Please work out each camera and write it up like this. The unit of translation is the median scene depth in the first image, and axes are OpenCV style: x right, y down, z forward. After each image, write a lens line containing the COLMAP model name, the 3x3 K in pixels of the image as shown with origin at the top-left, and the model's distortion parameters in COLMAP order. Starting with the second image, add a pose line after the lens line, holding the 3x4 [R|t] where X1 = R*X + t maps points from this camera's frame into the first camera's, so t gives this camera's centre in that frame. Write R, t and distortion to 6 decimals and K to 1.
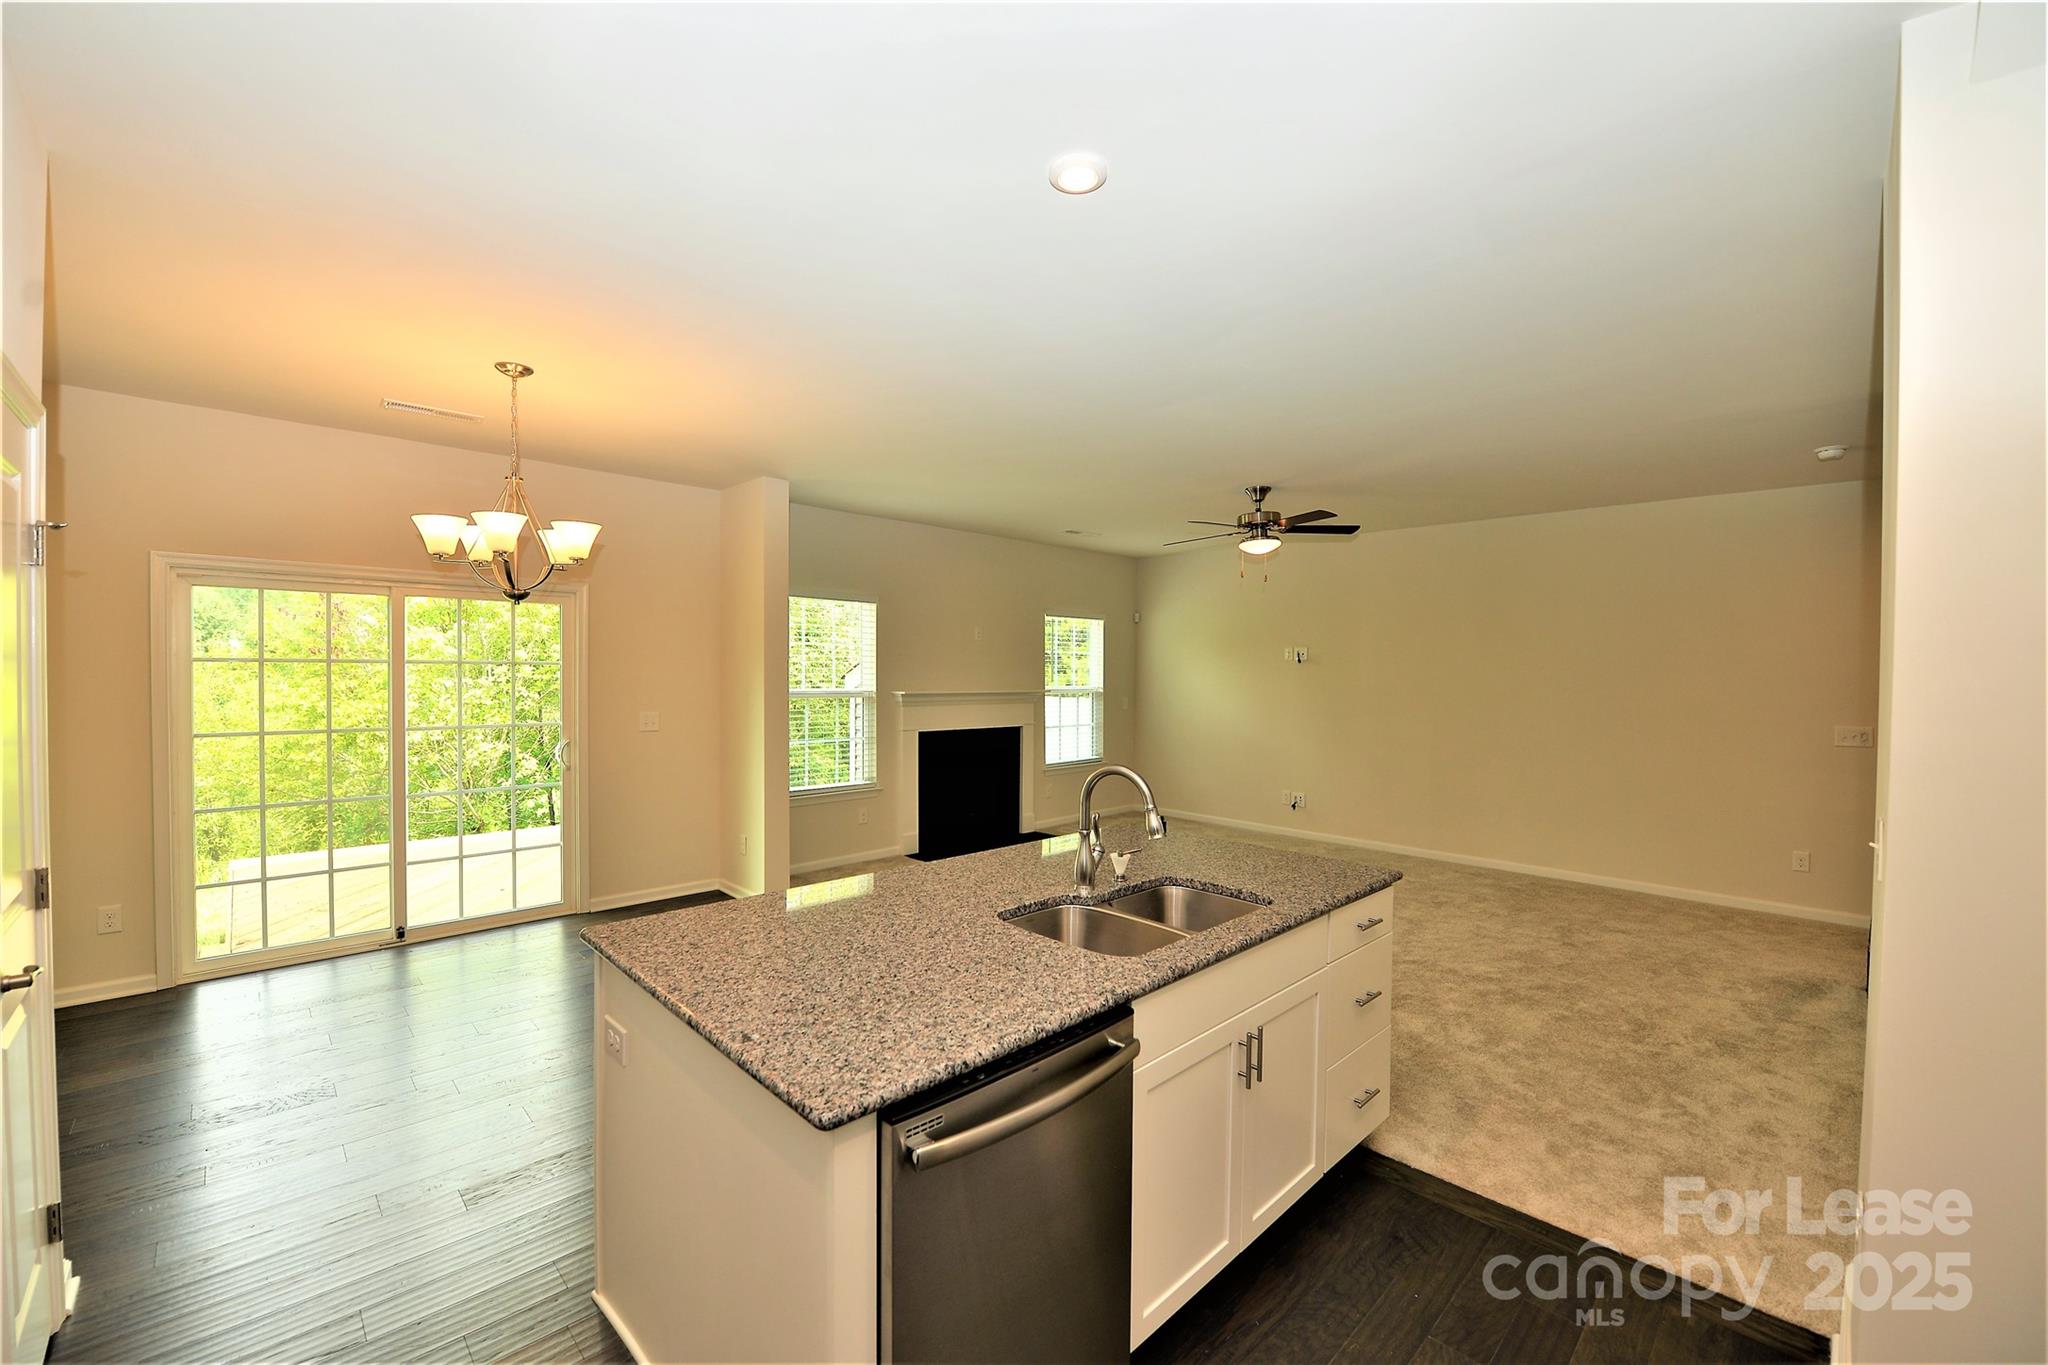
lens RADIAL K [[815.5, 0, 1017.4], [0, 815.5, 686.5], [0, 0, 1]] dist [-0.014761, 0.000034]
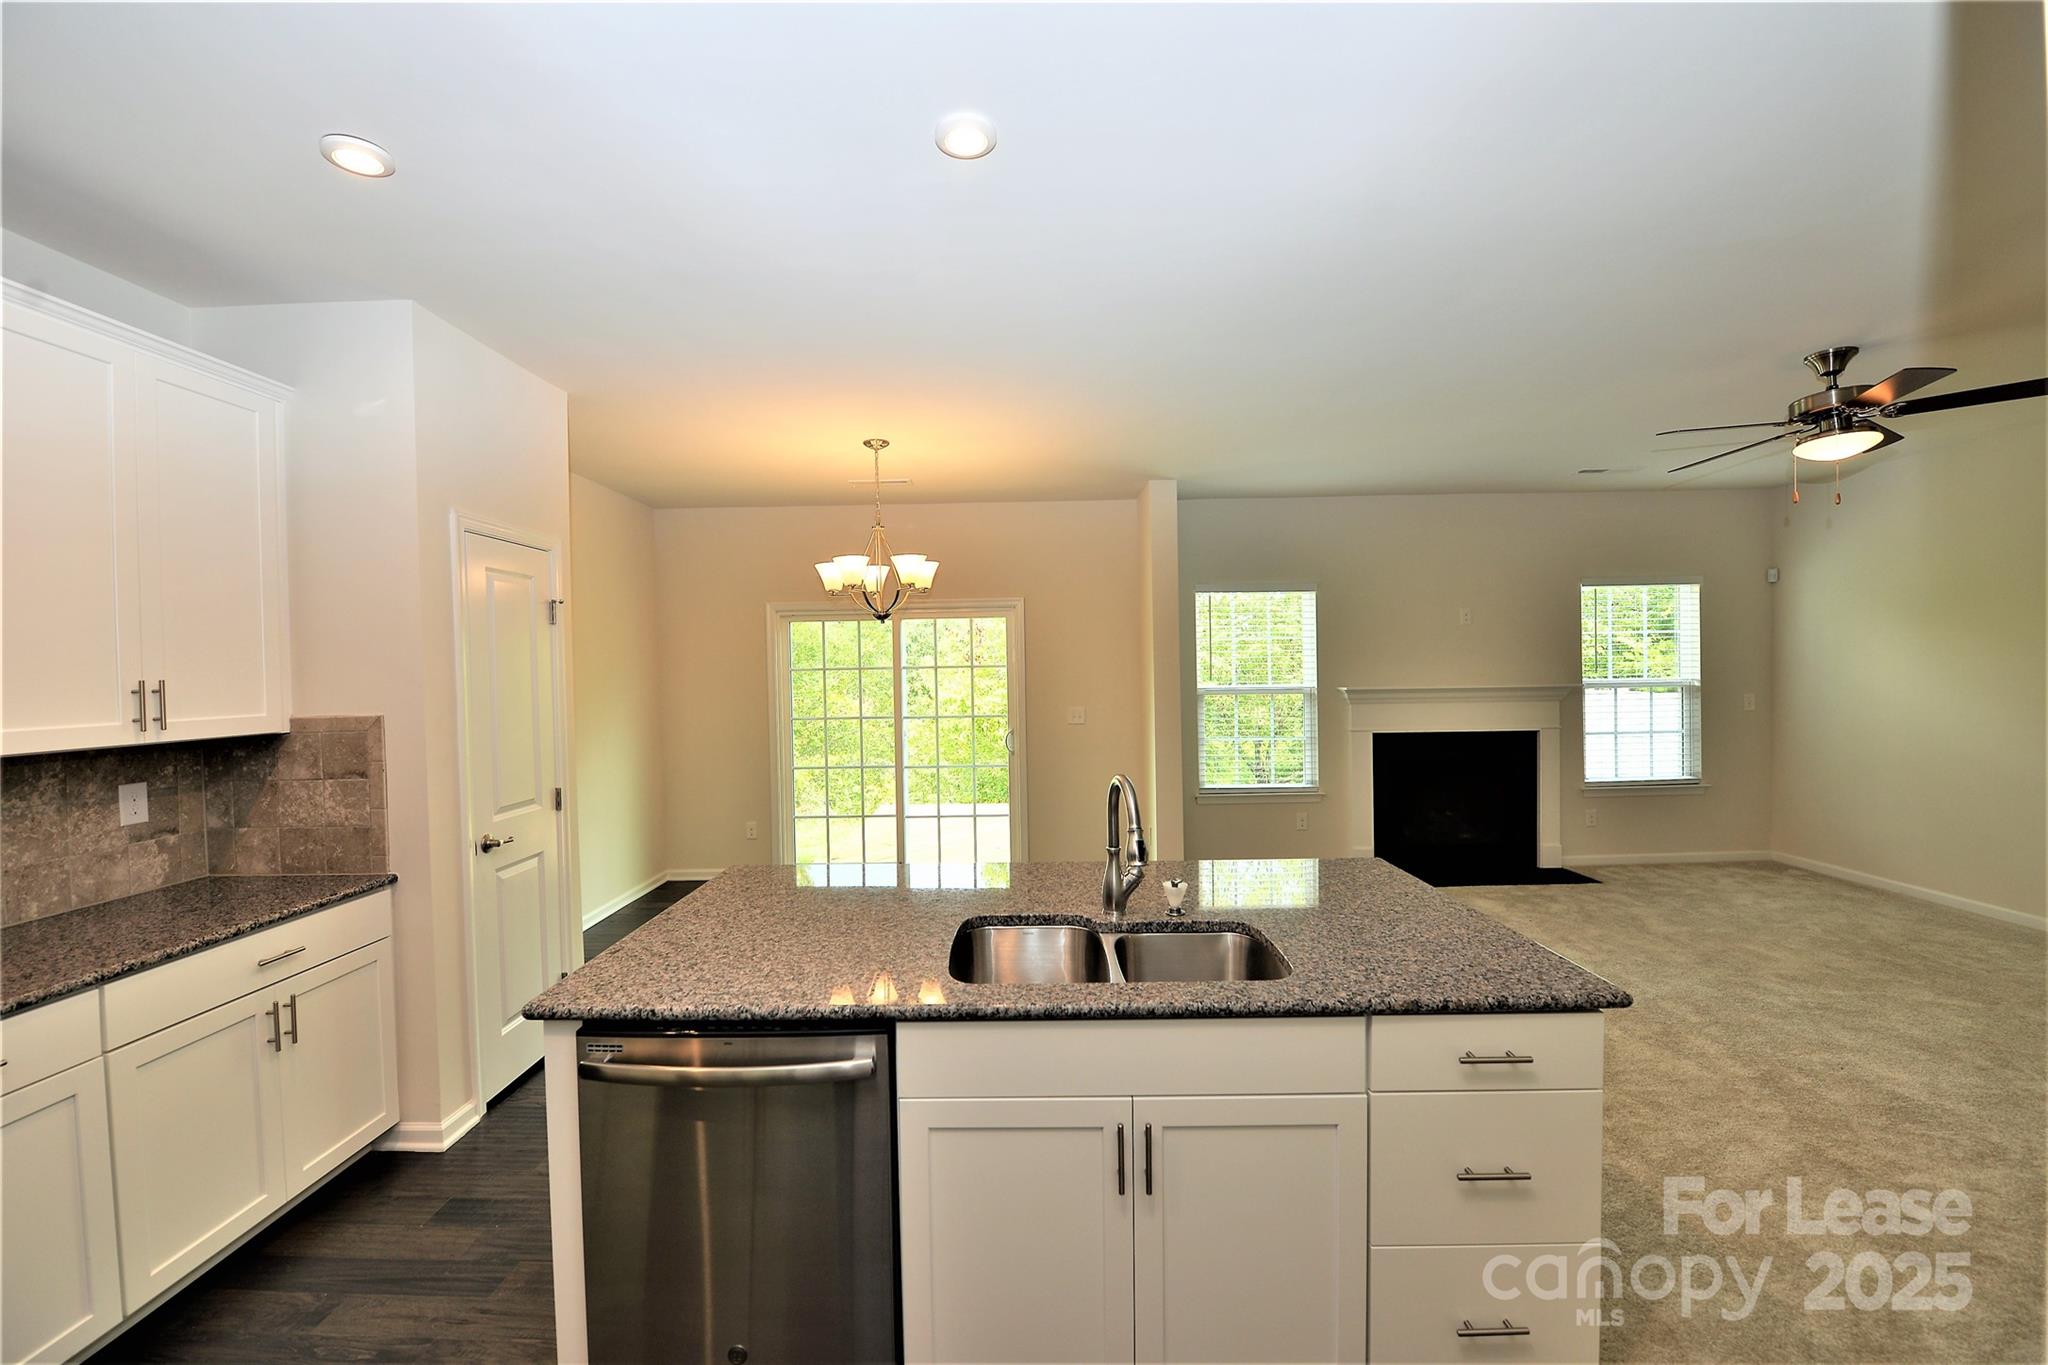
lens RADIAL K [[815.5, 0, 1017.4], [0, 815.5, 686.5], [0, 0, 1]] dist [-0.014761, 0.000034]
pose [[0.707950, -0.005800, -0.706239, 0.286486], [0.010248, 0.999945, 0.002060, 0.000082], [0.706188, -0.008696, 0.707971, 0.139260]]
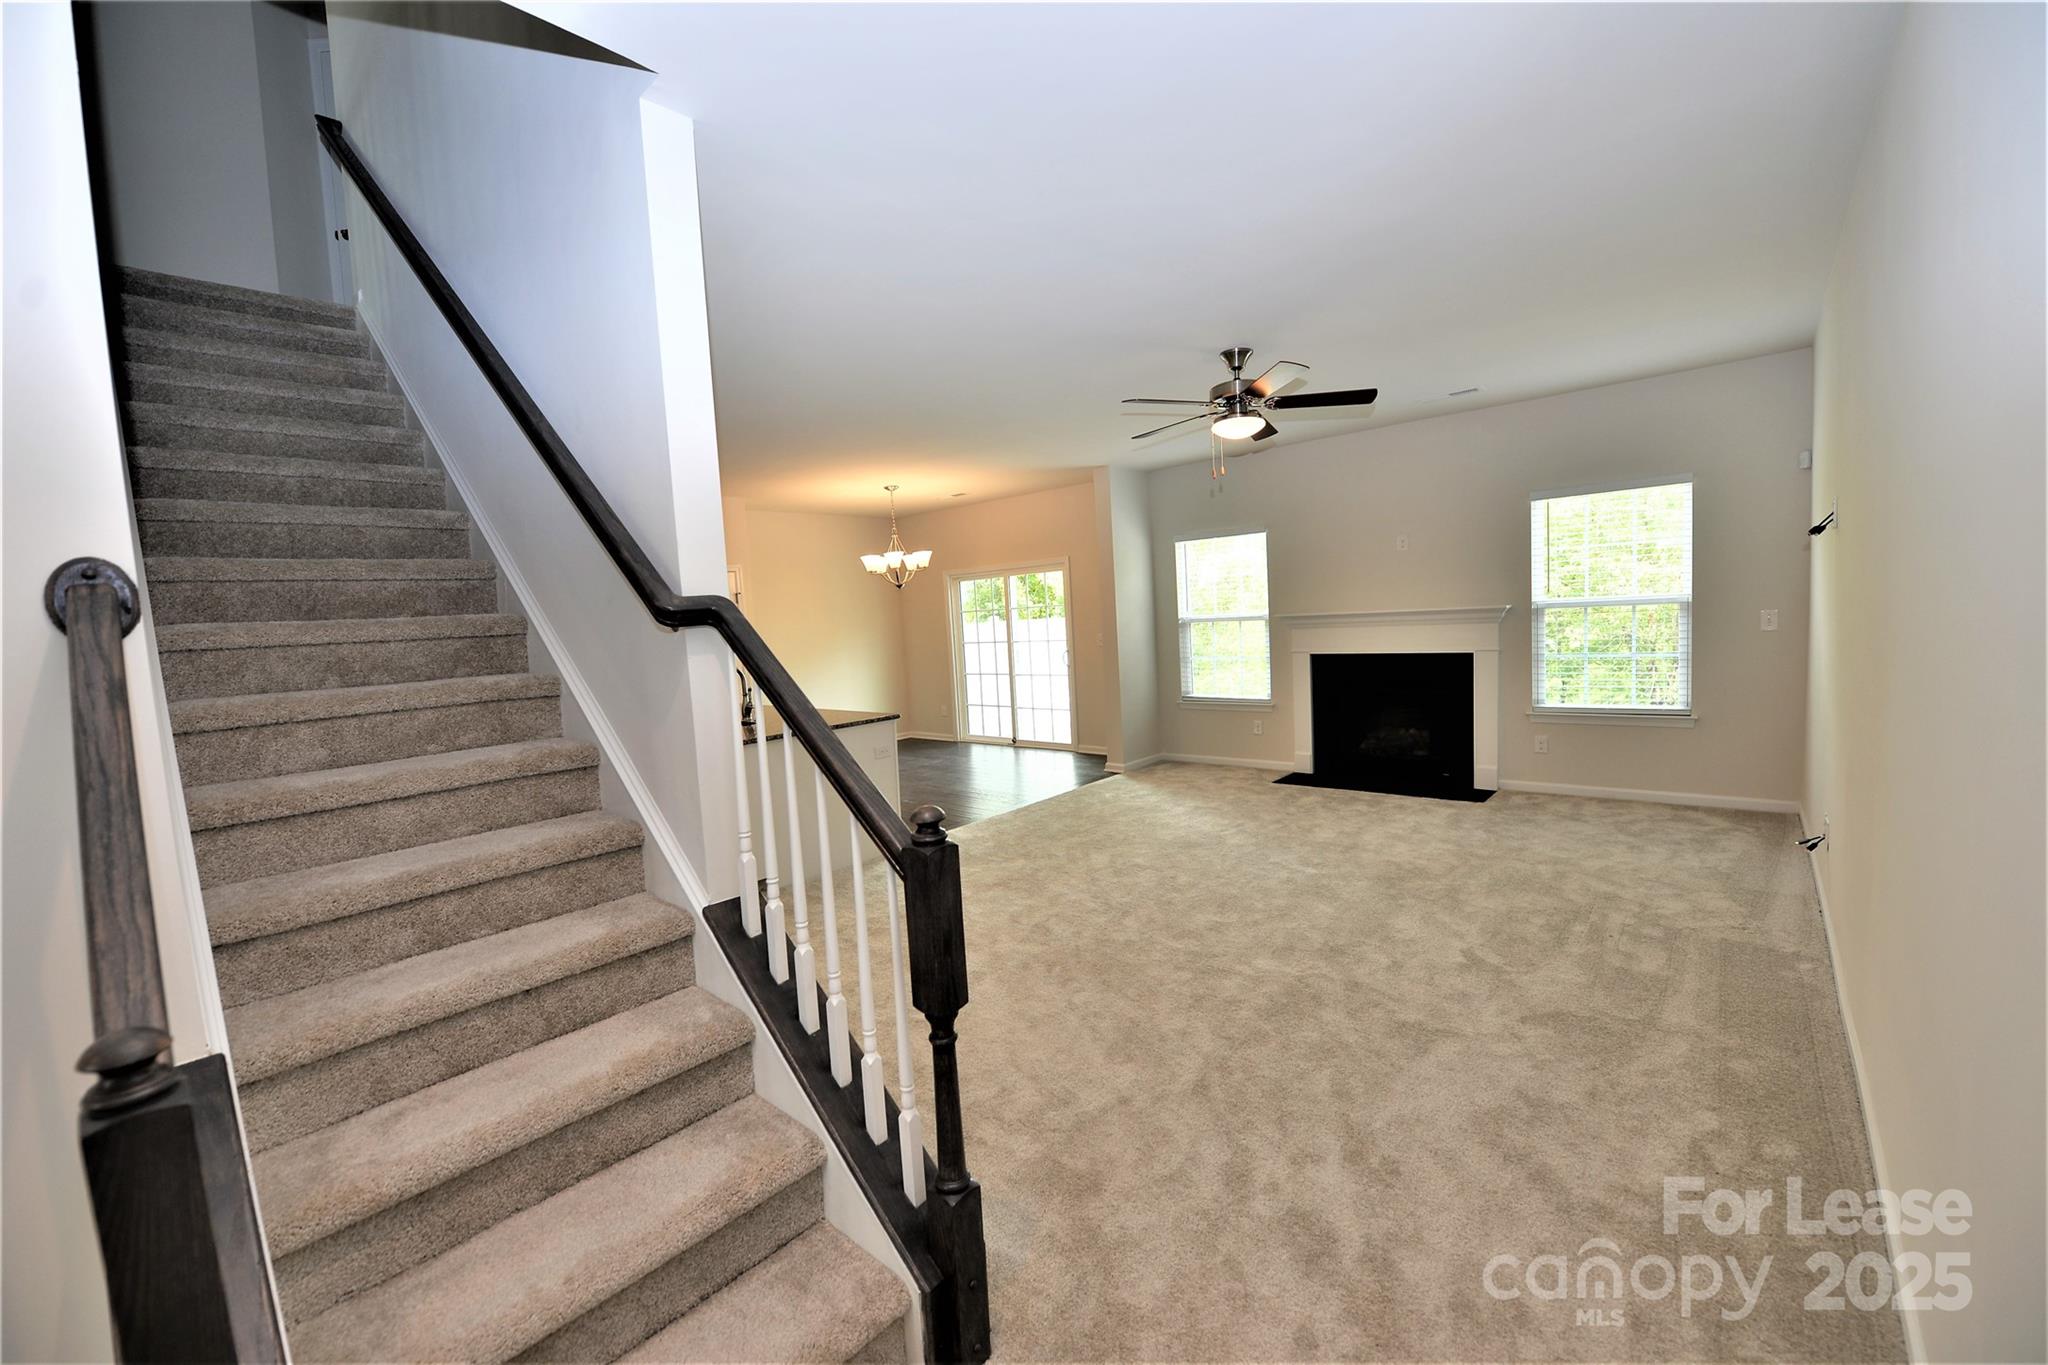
lens RADIAL K [[815.5, 0, 1017.4], [0, 815.5, 686.5], [0, 0, 1]] dist [-0.014761, 0.000034]
pose [[0.066855, 0.072664, -0.995113, 1.074018], [0.037622, 0.996452, 0.075290, 0.008487], [0.997053, -0.042472, 0.063884, 0.729502]]
